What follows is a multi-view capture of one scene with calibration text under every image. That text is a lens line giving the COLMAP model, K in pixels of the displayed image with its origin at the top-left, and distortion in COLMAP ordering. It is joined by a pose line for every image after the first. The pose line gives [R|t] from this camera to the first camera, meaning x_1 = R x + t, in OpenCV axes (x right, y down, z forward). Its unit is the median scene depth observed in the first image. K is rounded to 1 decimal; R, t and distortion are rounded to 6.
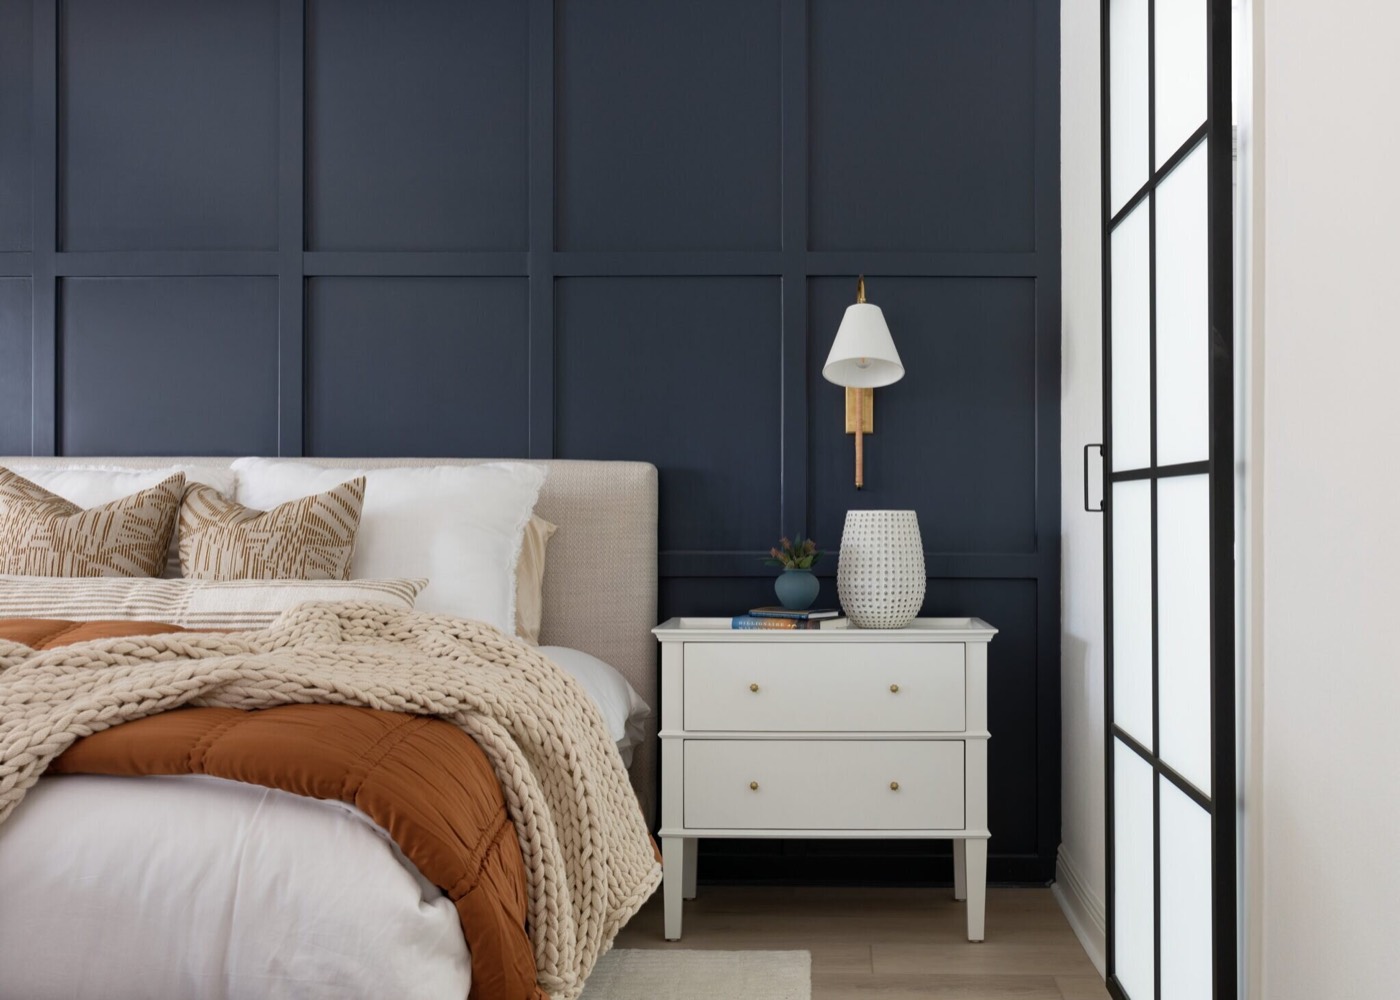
lens RADIAL K [[1581.3, 0, 818.1], [0, 1581.3, 496.5], [0, 0, 1]] dist [-0.008858, -0.003734]
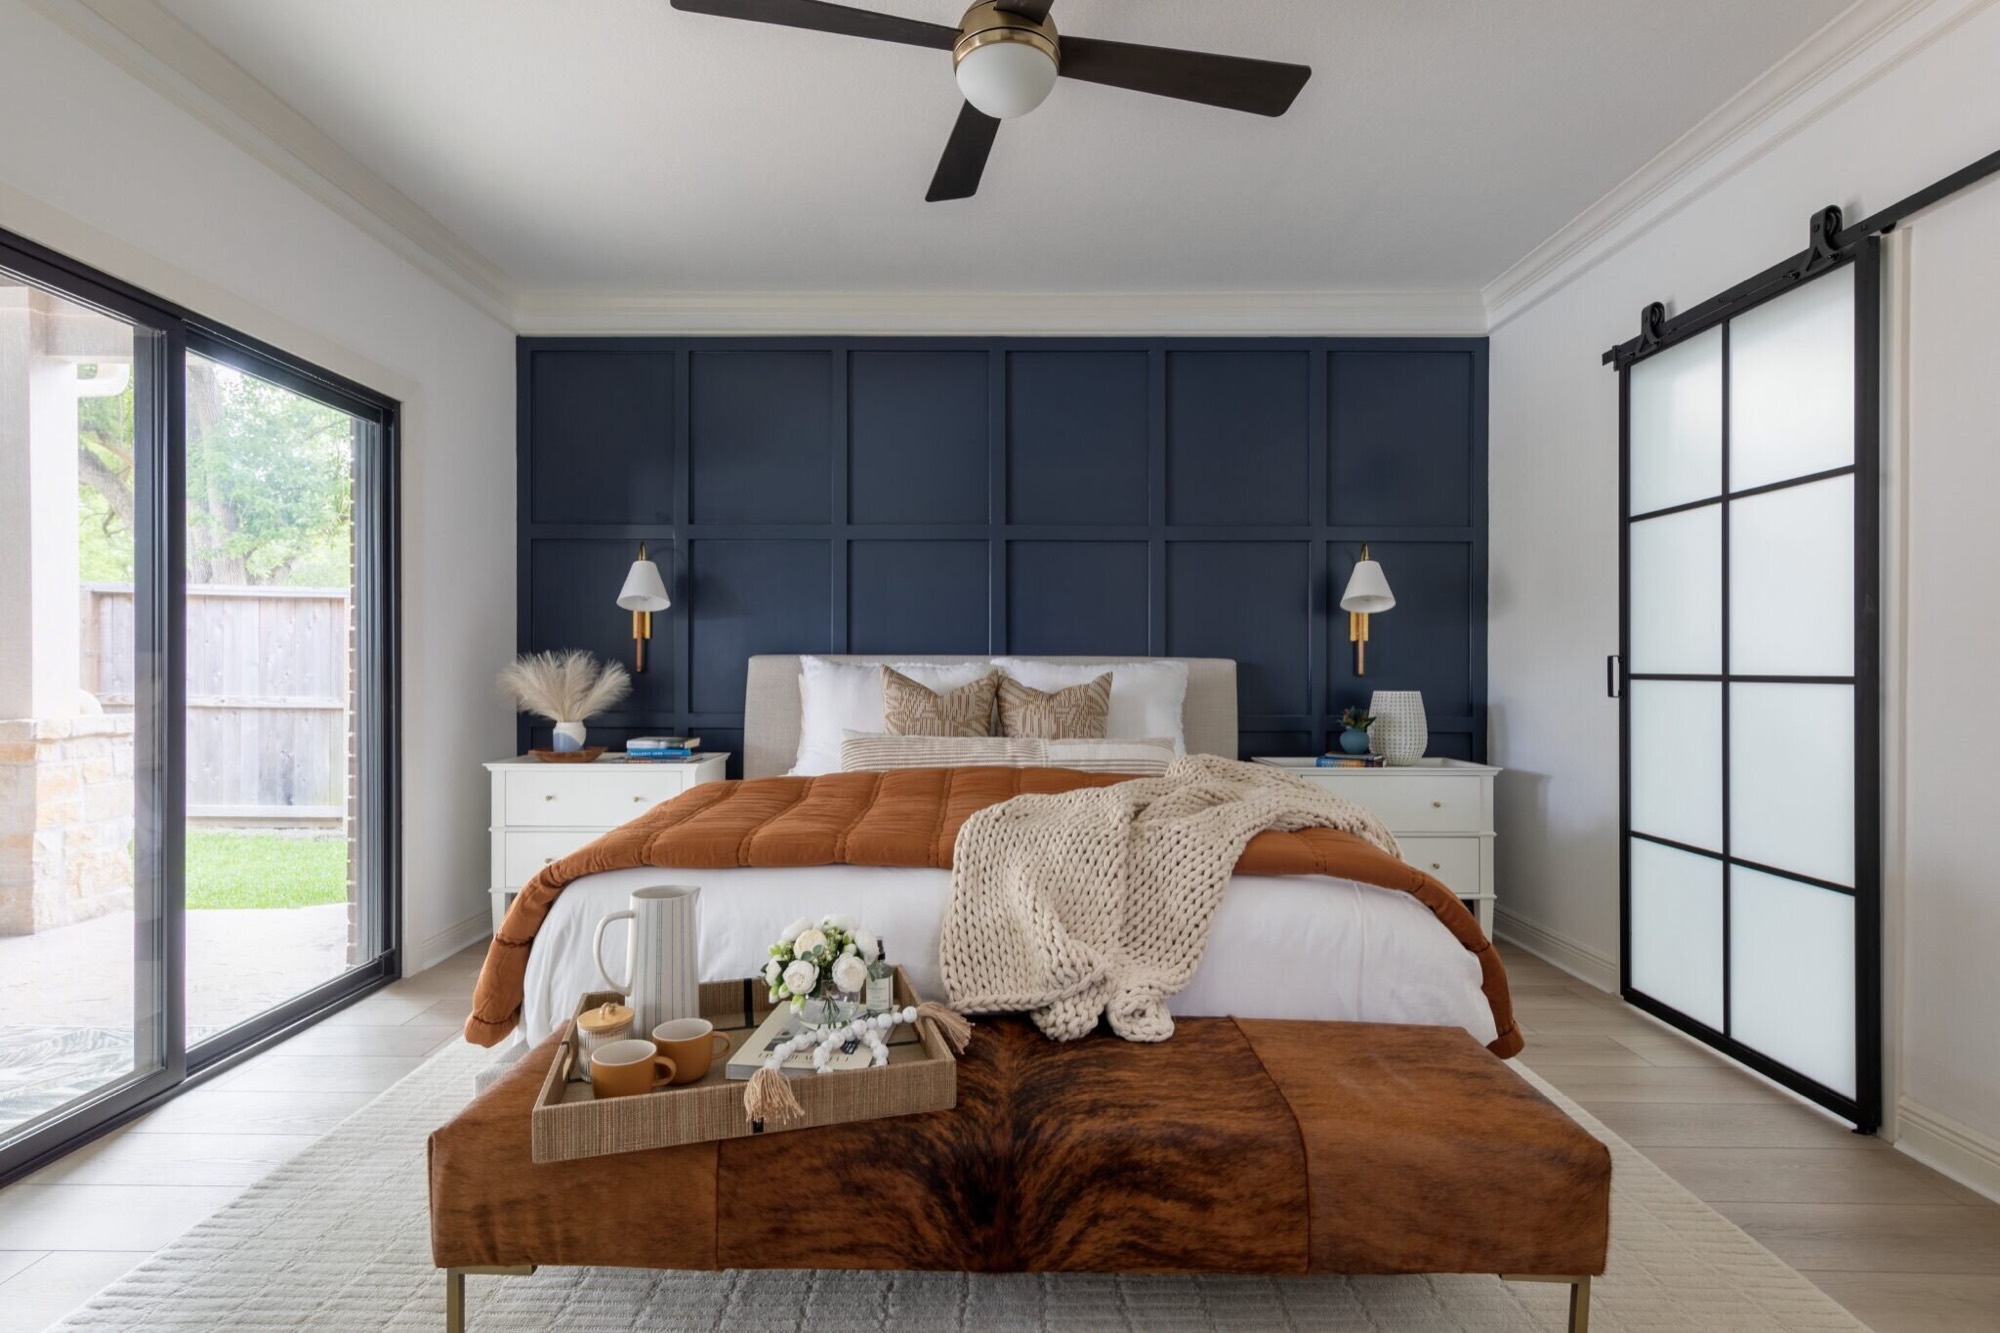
lens RADIAL K [[1022.4, 0, 960.1], [0, 1022.4, 670.4], [0, 0, 1]] dist [0.001384, 0.000152]
pose [[0.999998, 0.001294, -0.001657, -0.453152], [-0.001271, 0.999907, 0.013605, -0.028900], [0.001674, -0.013603, 0.999906, -0.030785]]
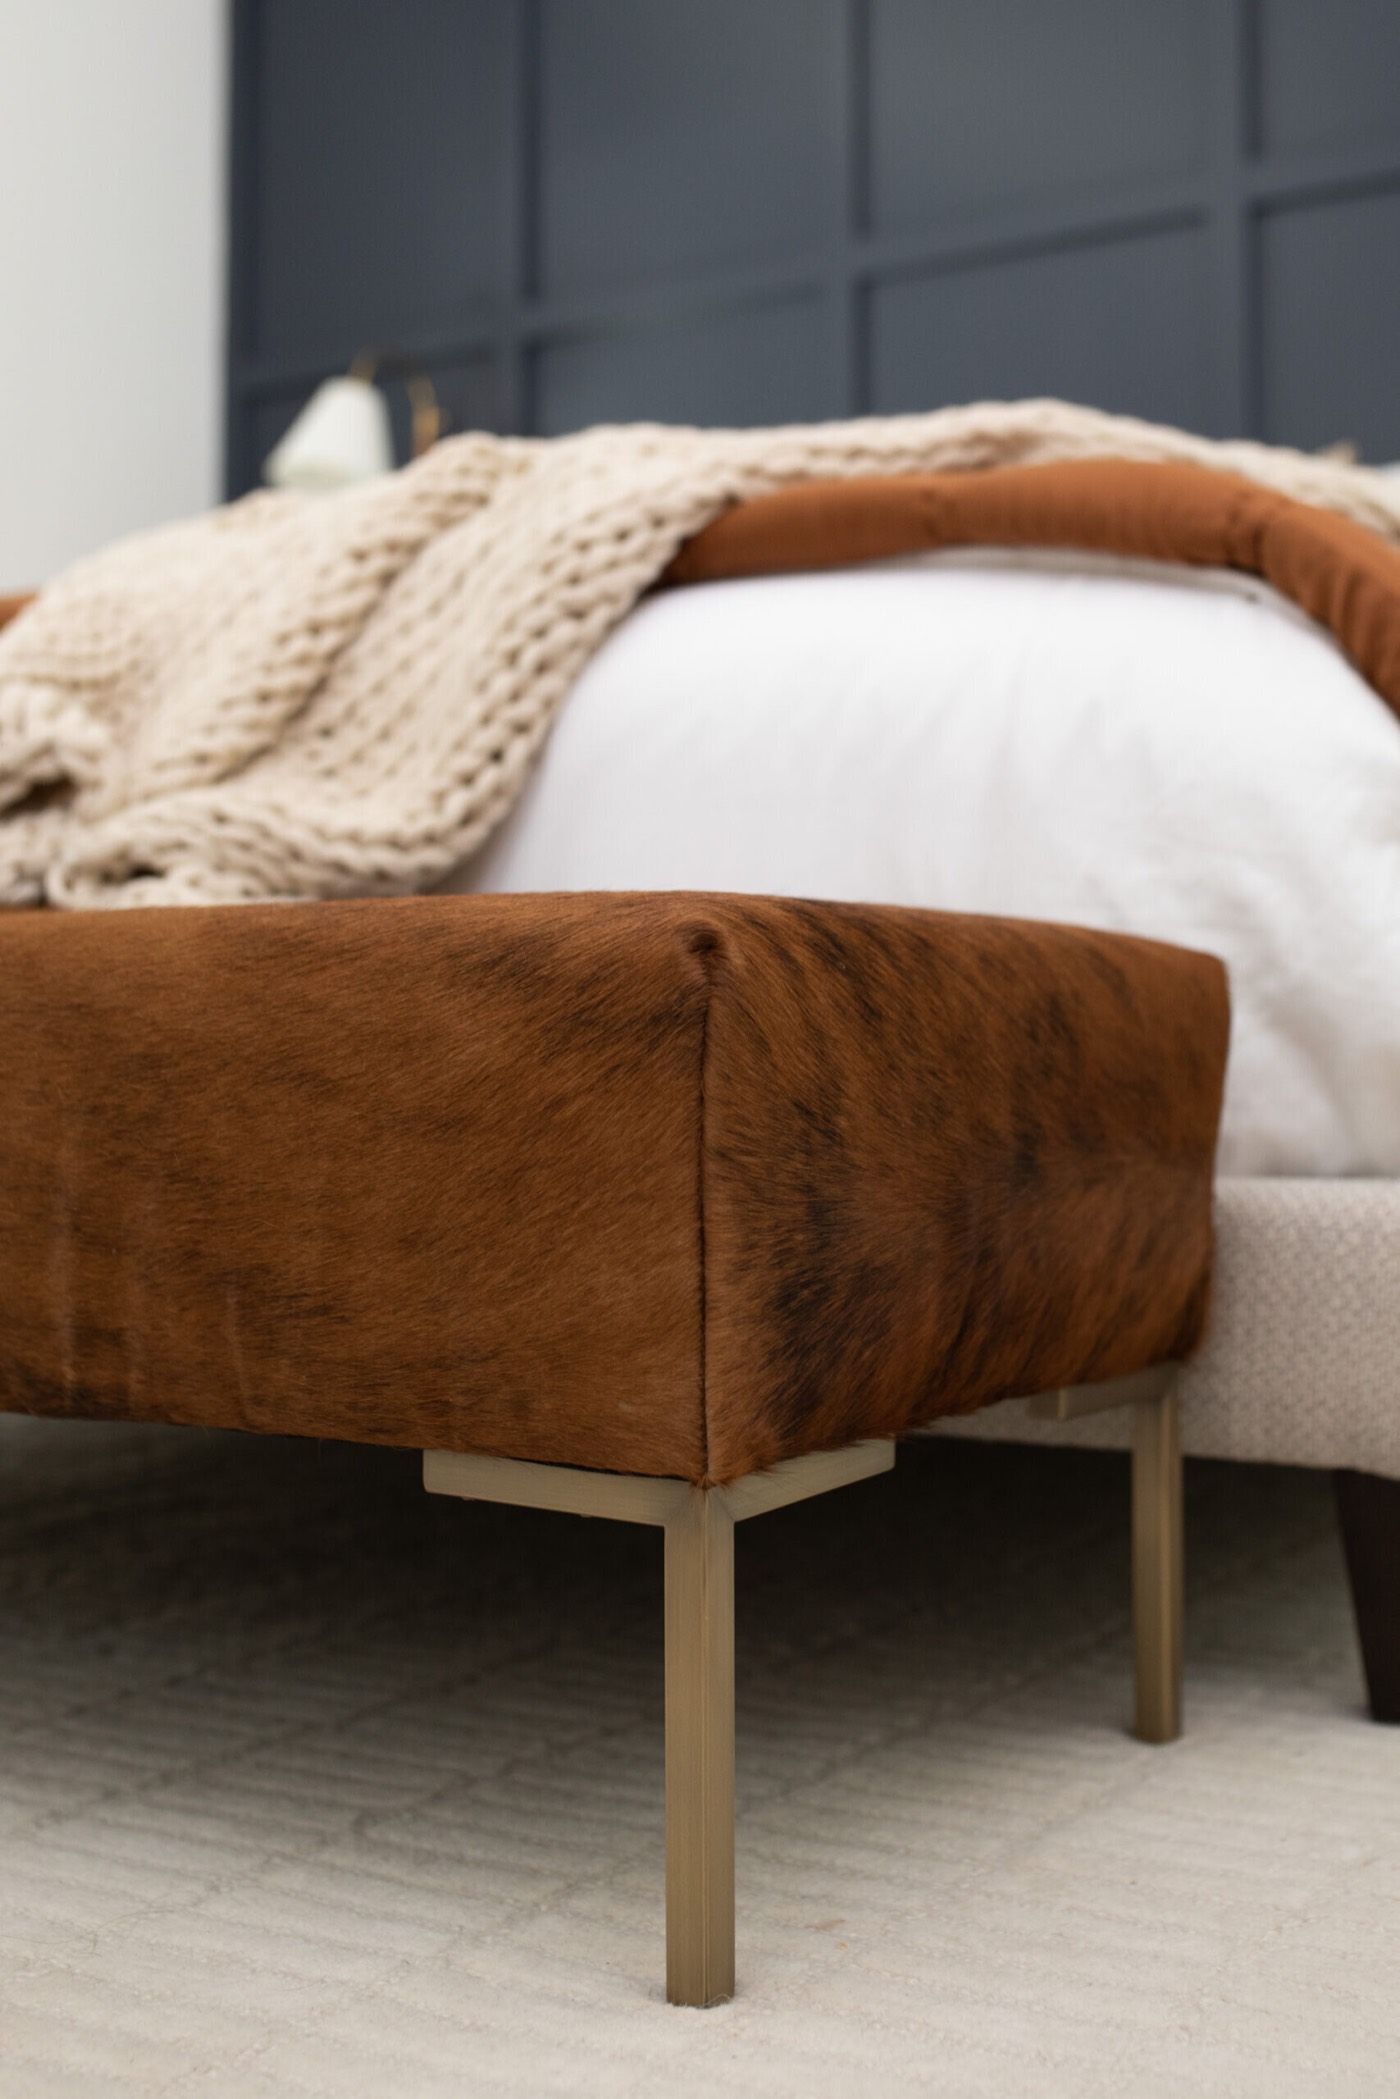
lens RADIAL K [[2522.3, 0, 700.0], [0, 2522.3, 1049.5], [0, 0, 1]] dist [-0.007970, -0.016732]
pose [[0.848315, -0.004496, -0.529473, -0.033952], [0.000350, 0.999968, -0.007930, 0.199673], [0.529491, 0.006541, 0.848290, 0.192595]]
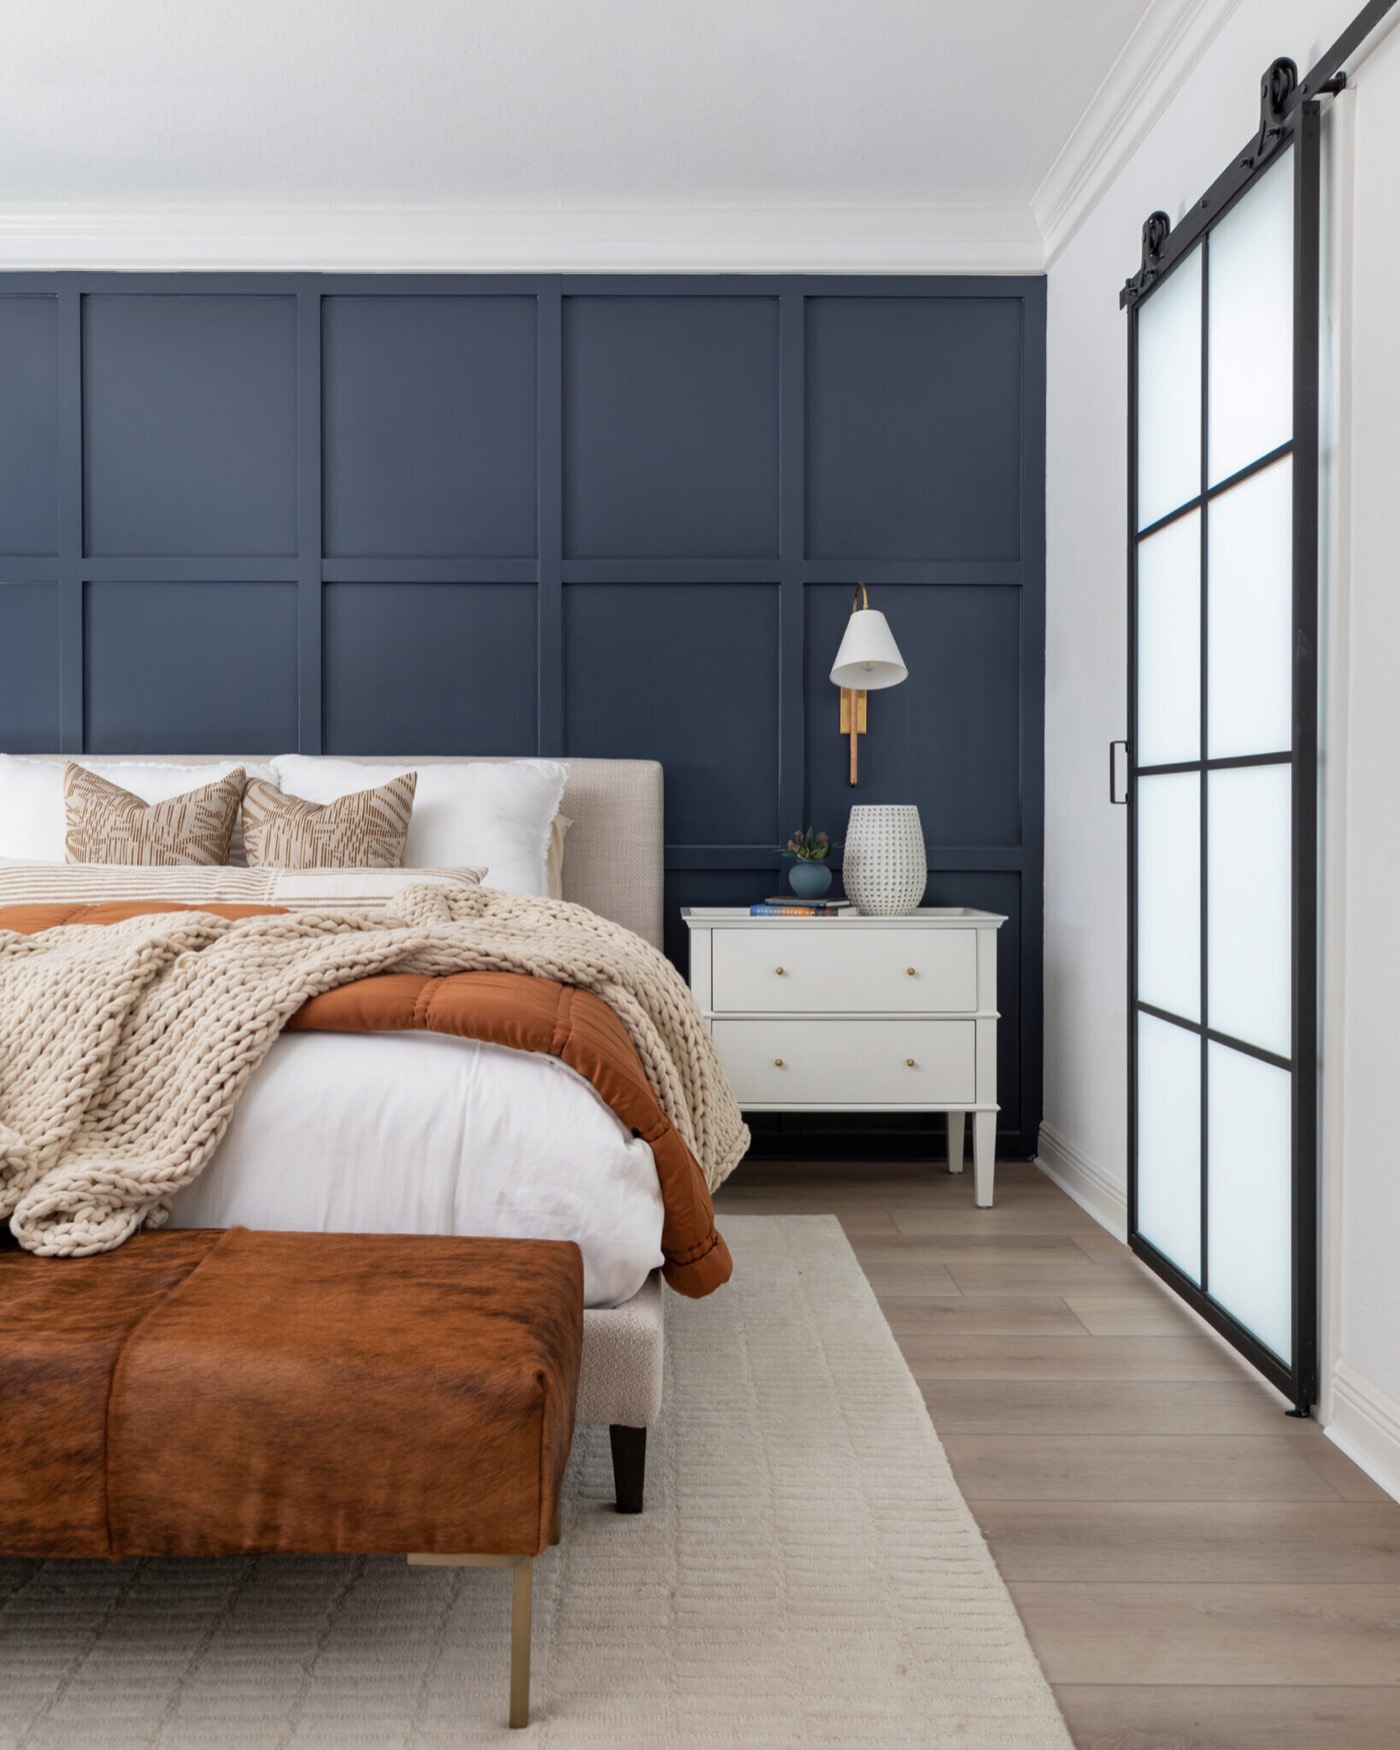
lens RADIAL K [[1587.3, 0, 658.5], [0, 1587.3, 849.2], [0, 0, 1]] dist [0.001348, 0.002265]
pose [[0.999937, 0.000511, 0.011189, -0.140820], [-0.000806, 0.999652, 0.026349, 0.011384], [-0.011172, -0.026356, 0.999590, -0.070216]]
